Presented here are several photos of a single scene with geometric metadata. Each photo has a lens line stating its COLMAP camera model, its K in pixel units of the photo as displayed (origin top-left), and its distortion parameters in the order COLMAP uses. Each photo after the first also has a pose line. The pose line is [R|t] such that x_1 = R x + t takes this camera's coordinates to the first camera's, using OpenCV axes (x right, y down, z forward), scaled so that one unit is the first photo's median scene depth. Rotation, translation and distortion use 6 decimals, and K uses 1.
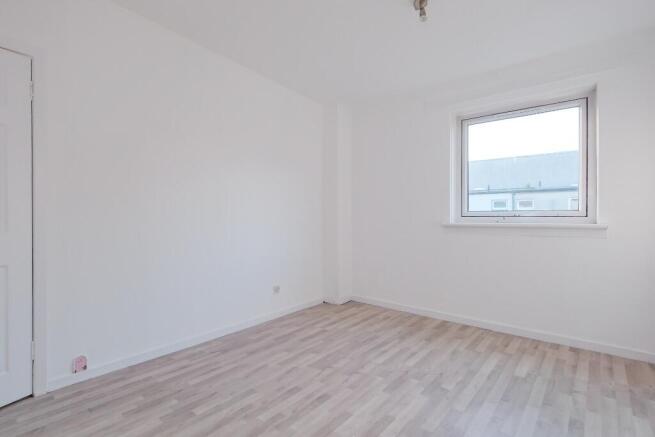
lens RADIAL K [[319.2, 0, 325.3], [0, 319.2, 218.2], [0, 0, 1]] dist [-0.003119, -0.002254]
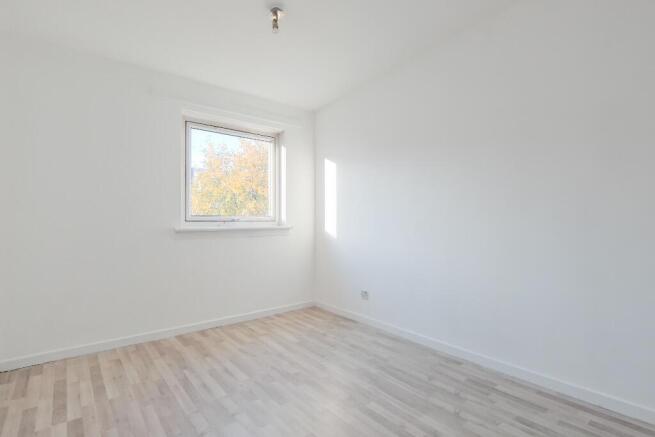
lens RADIAL K [[319.2, 0, 325.3], [0, 319.2, 218.2], [0, 0, 1]] dist [-0.003119, -0.002254]
pose [[0.191261, 0.001472, 0.981538, -0.495255], [0.005294, 0.999983, -0.002531, -0.011037], [-0.981525, 0.005681, 0.191250, 0.459312]]
